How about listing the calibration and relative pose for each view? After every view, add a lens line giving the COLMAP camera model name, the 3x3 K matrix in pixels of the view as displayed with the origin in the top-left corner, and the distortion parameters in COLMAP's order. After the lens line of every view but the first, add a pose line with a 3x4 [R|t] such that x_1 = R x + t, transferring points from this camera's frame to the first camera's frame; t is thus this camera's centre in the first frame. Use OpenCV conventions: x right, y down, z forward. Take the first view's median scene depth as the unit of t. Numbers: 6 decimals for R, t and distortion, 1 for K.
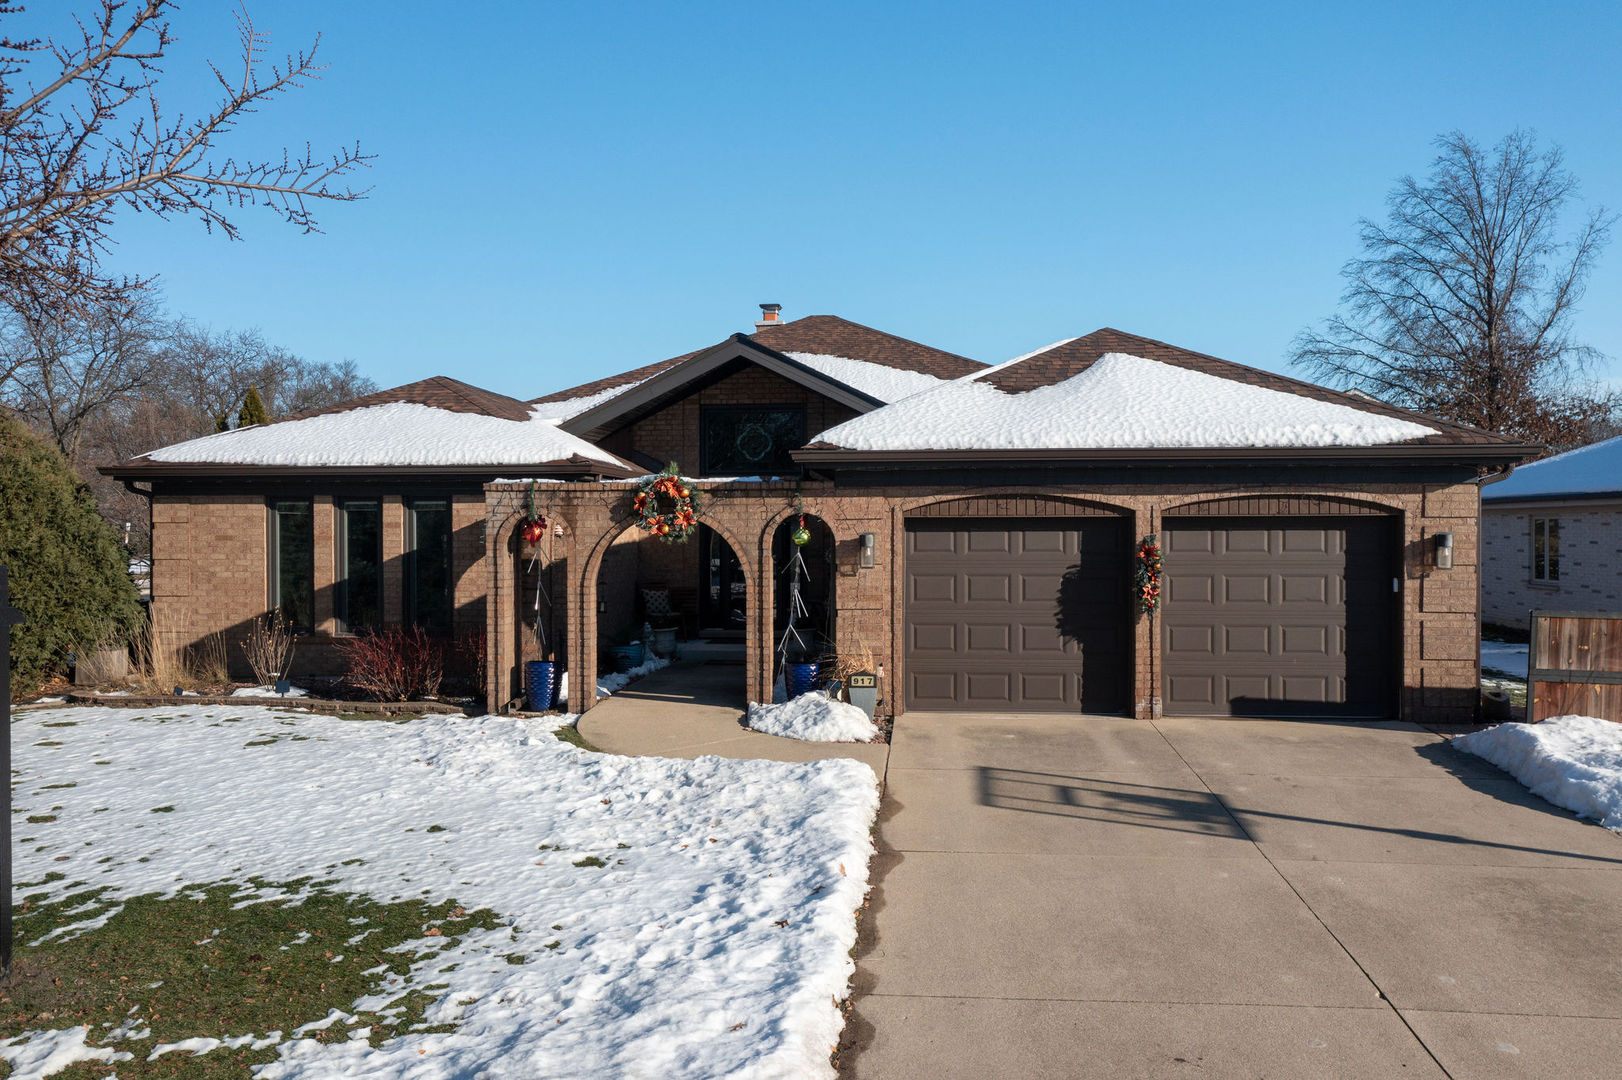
lens RADIAL K [[1290.5, 0, 810.1], [0, 1290.5, 522.9], [0, 0, 1]] dist [0.009536, 0.006243]
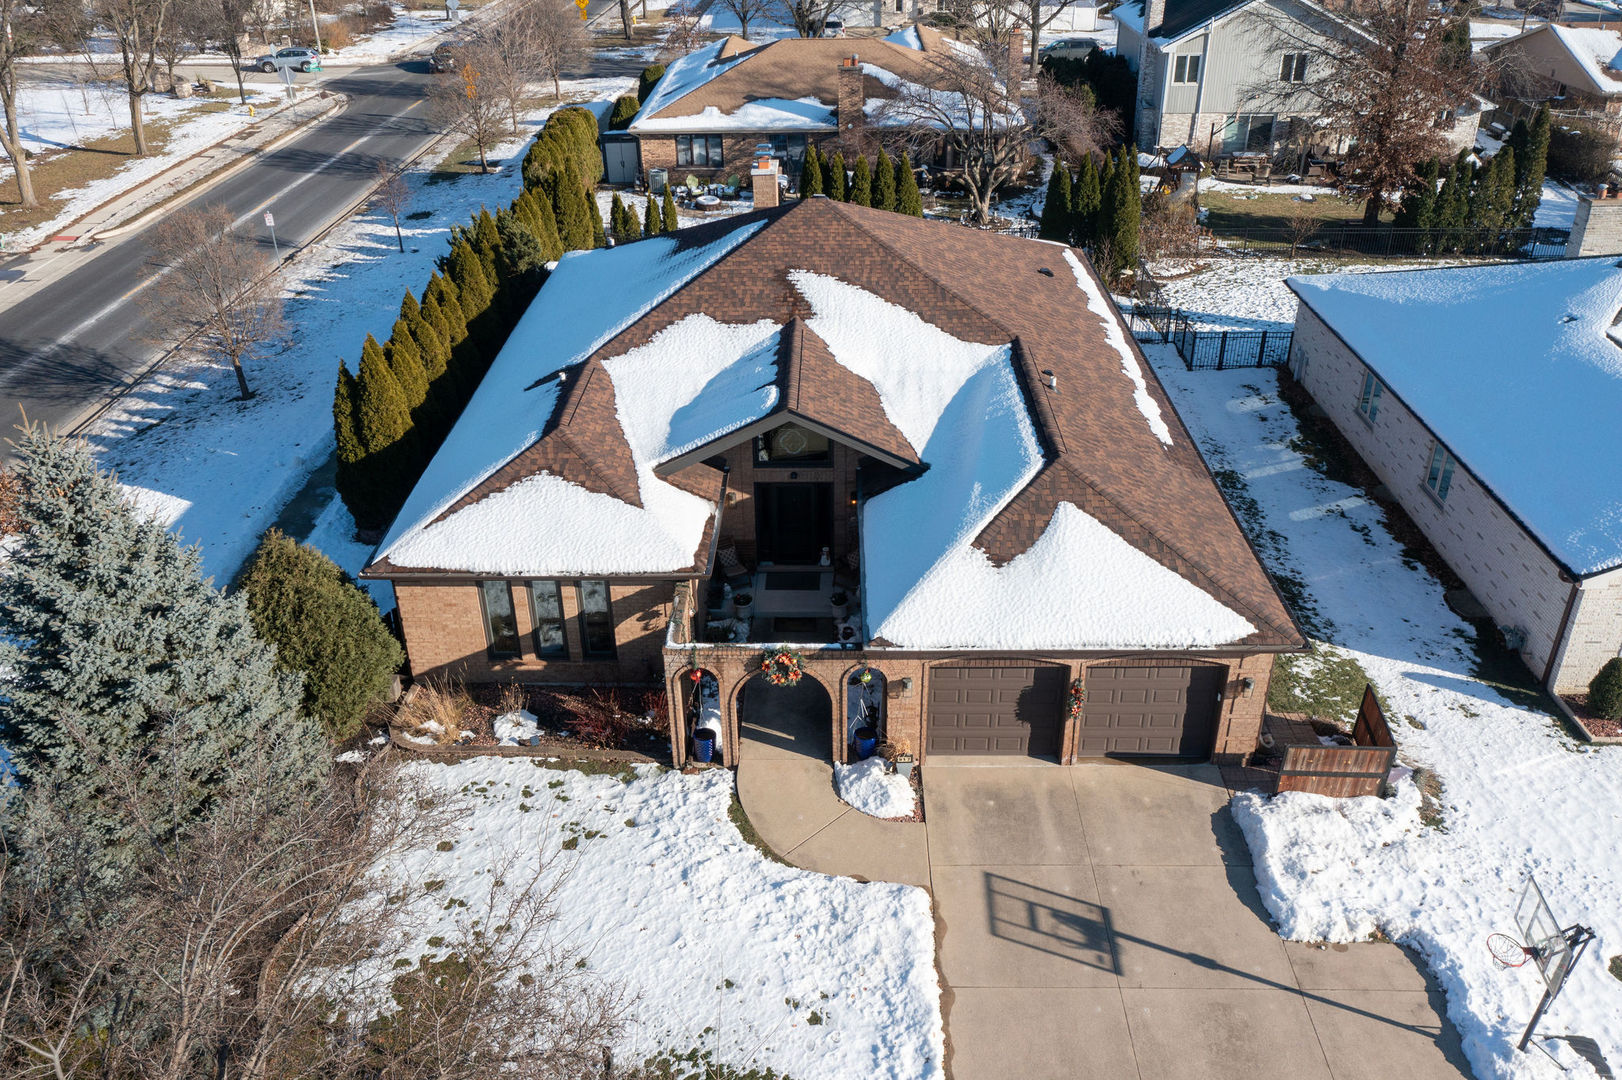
lens RADIAL K [[1290.5, 0, 810.1], [0, 1290.5, 522.9], [0, 0, 1]] dist [0.009536, 0.006243]
pose [[0.996828, -0.048414, 0.063174, -0.176985], [0.012257, 0.877627, 0.479188, -0.976952], [-0.078642, -0.476893, 0.875436, -0.329584]]
